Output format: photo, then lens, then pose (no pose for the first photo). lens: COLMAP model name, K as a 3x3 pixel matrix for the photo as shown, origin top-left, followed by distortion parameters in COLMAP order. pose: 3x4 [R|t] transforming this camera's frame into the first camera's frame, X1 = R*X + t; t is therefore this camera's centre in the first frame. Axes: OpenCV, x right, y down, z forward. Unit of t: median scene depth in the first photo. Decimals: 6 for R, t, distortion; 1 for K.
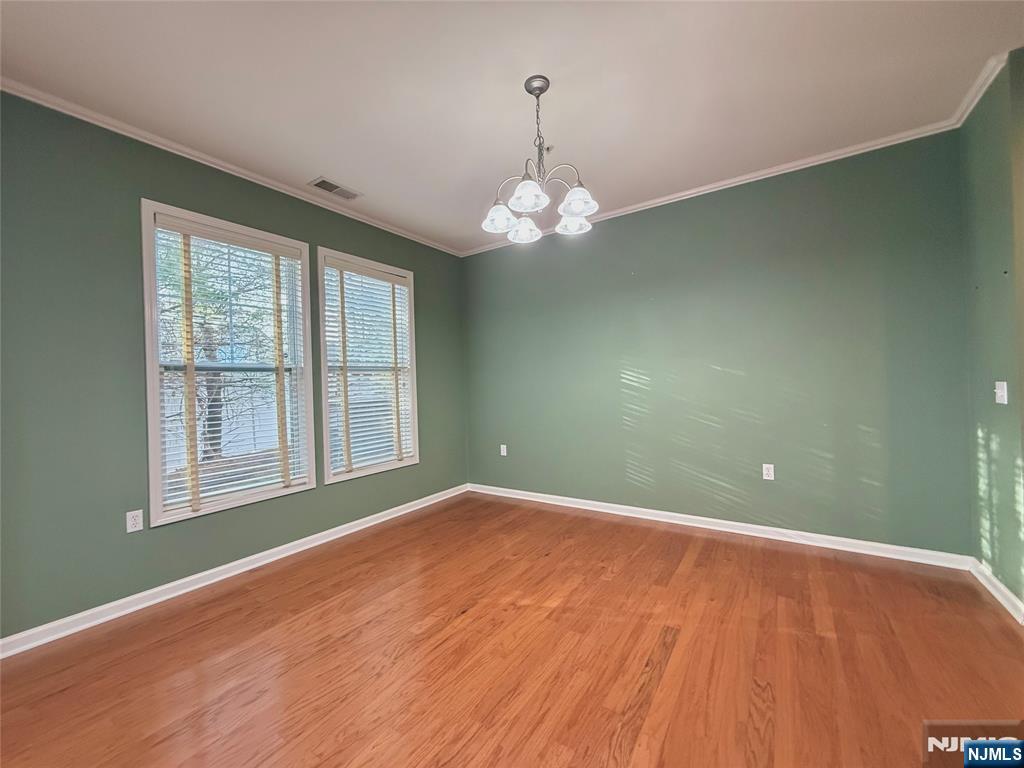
lens RADIAL K [[406.9, 0, 509.9], [0, 406.9, 379.7], [0, 0, 1]] dist [-0.000799, 0.000384]
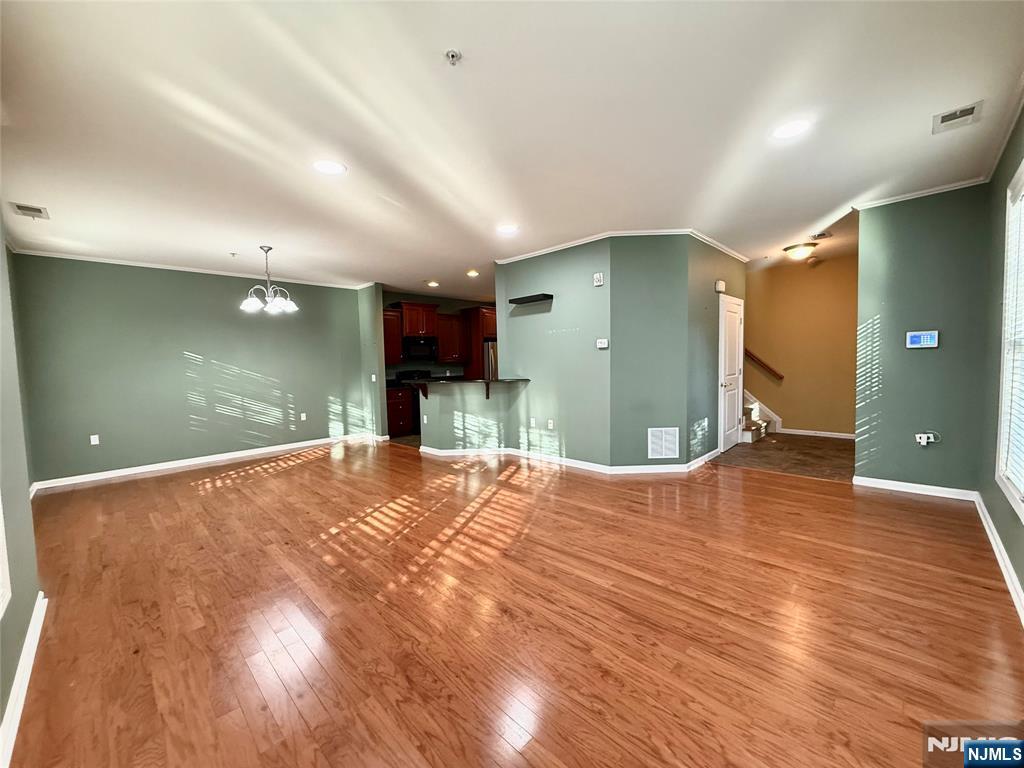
lens RADIAL K [[406.9, 0, 509.7], [0, 406.9, 383.7], [0, 0, 1]] dist [-0.000799, 0.000384]
pose [[0.189198, -0.032653, 0.981396, -1.222669], [0.010032, 0.999459, 0.031320, -0.010717], [-0.981888, 0.003919, 0.189423, -0.481508]]
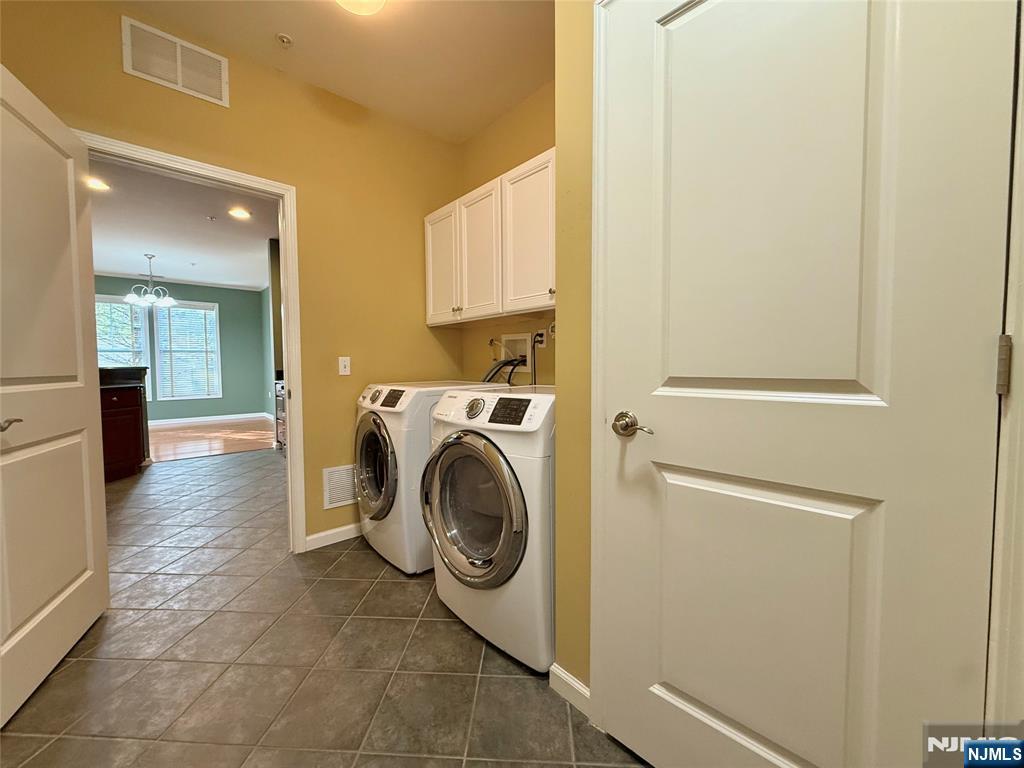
lens RADIAL K [[406.9, 0, 515.4], [0, 406.9, 382.1], [0, 0, 1]] dist [-0.000799, 0.000384]
pose [[0.971789, 0.035863, -0.233110, 2.090656], [-0.021966, 0.997838, 0.061944, -0.039965], [0.234827, -0.055076, 0.970476, -0.788578]]
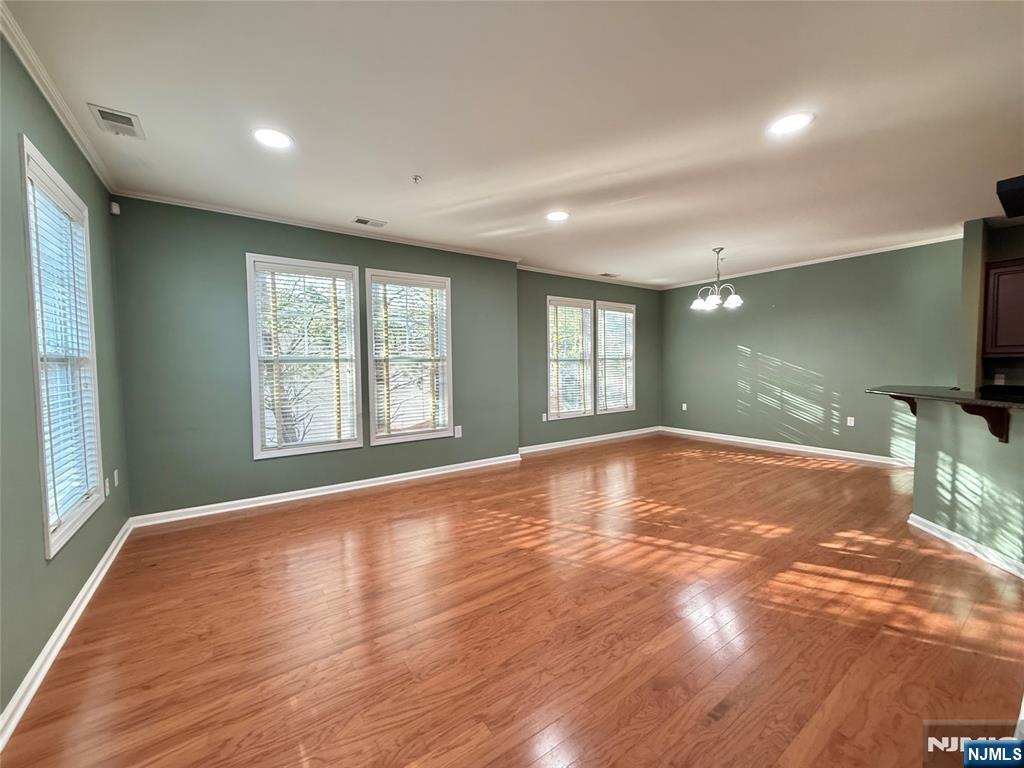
lens RADIAL K [[406.9, 0, 510.4], [0, 406.9, 386.1], [0, 0, 1]] dist [-0.000799, 0.000384]
pose [[0.933646, 0.039112, -0.356056, -0.124580], [-0.012264, 0.996929, 0.077351, -0.046799], [0.357987, -0.067851, 0.931258, -1.113451]]
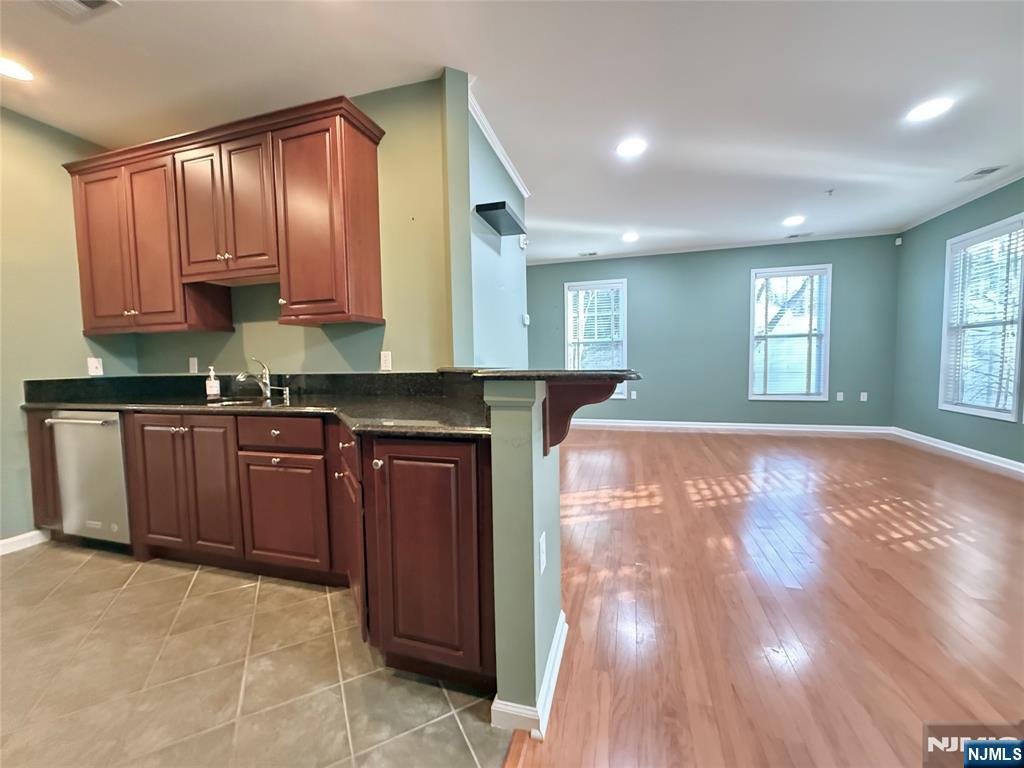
lens RADIAL K [[406.9, 0, 510.7], [0, 406.9, 383.8], [0, 0, 1]] dist [-0.000799, 0.000384]
pose [[-0.954003, 0.065253, -0.292608, 0.639349], [0.050693, 0.997082, 0.057076, 0.014888], [0.295479, 0.039617, -0.954527, 0.608912]]
